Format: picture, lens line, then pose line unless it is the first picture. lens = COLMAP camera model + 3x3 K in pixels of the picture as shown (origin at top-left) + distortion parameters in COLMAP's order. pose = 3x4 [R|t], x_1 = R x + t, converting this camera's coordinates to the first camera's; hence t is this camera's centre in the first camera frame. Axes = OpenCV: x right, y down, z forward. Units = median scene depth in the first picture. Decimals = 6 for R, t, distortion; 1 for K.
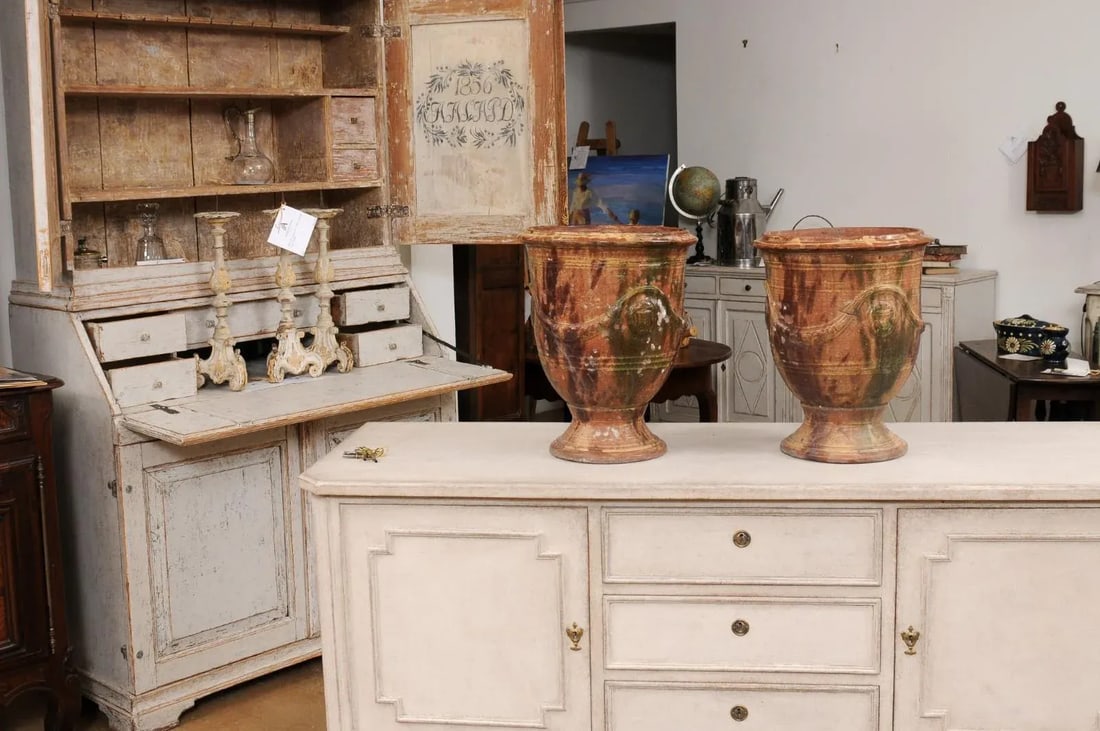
lens RADIAL K [[1345.8, 0, 550.0], [0, 1345.8, 365.5], [0, 0, 1]] dist [-0.082764, 0.058926]
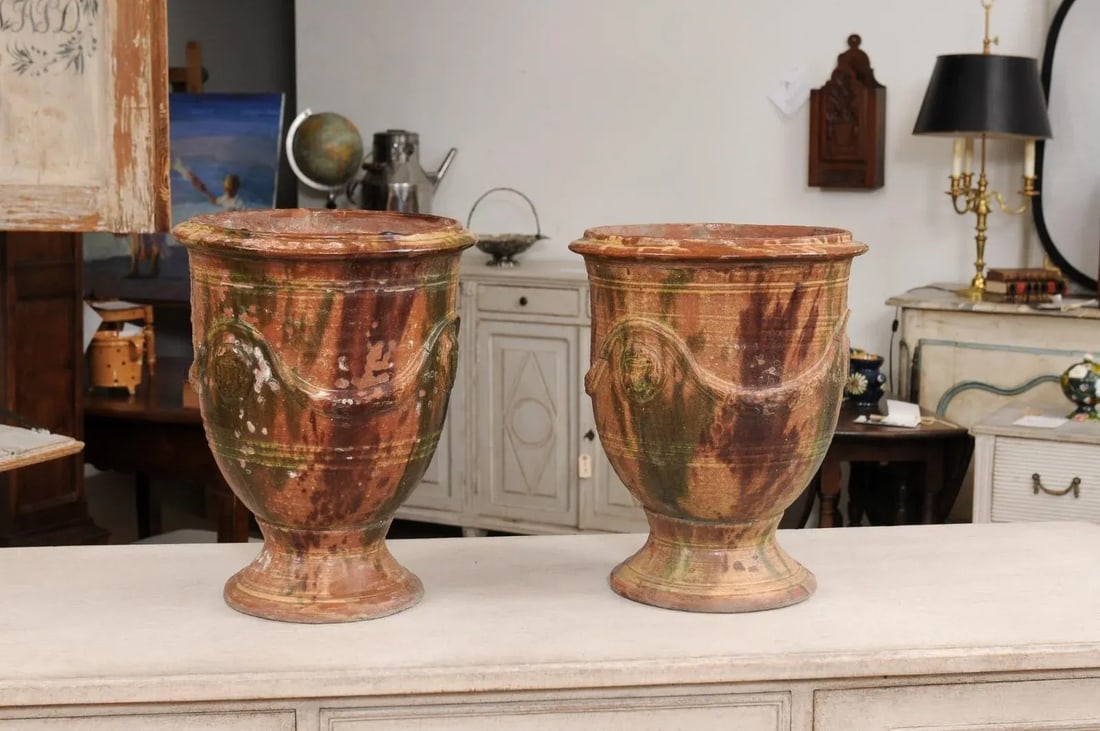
lens RADIAL K [[1859.0, 0, 550.0], [0, 1859.0, 365.5], [0, 0, 1]] dist [-0.036412, 0.093686]
pose [[0.966241, -0.006370, 0.257563, -0.037811], [0.009257, 0.999907, -0.010000, -0.017446], [-0.257475, 0.012046, 0.966210, 0.114078]]
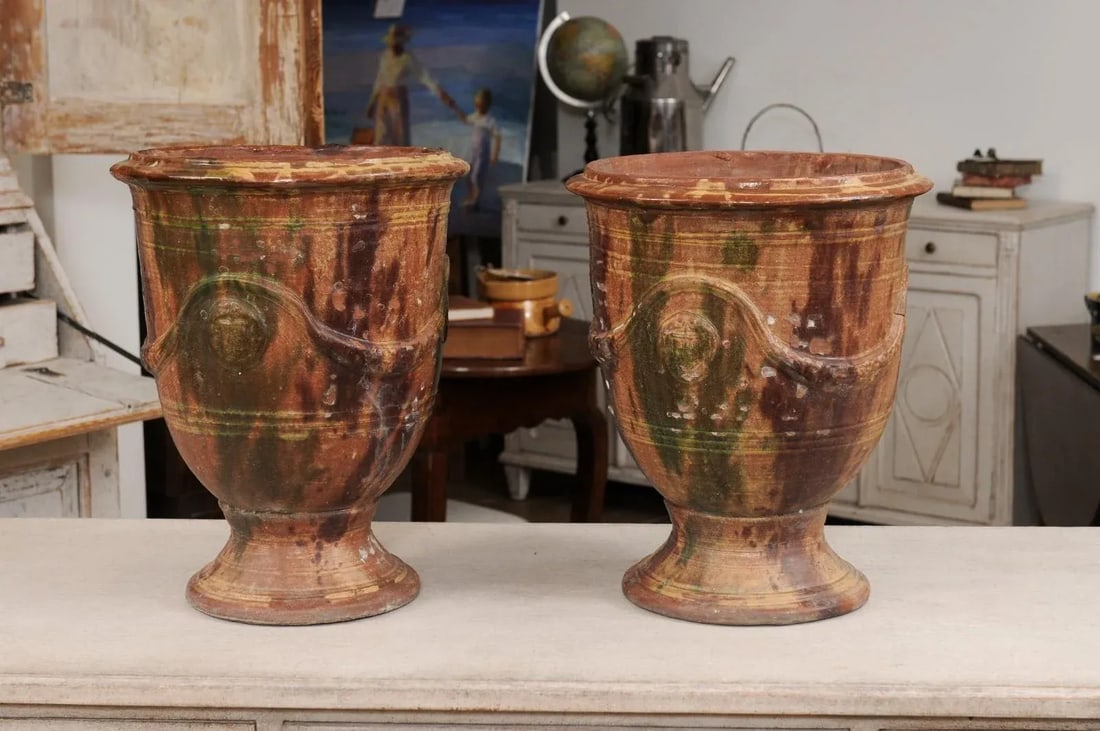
lens RADIAL K [[2127.1, 0, 550.0], [0, 2127.1, 365.5], [0, 0, 1]] dist [-0.005722, 0.176156]
pose [[0.997324, 0.006853, 0.072787, 0.042258], [-0.008231, 0.999792, 0.018649, -0.021878], [-0.072644, -0.019199, 0.997173, 0.119684]]
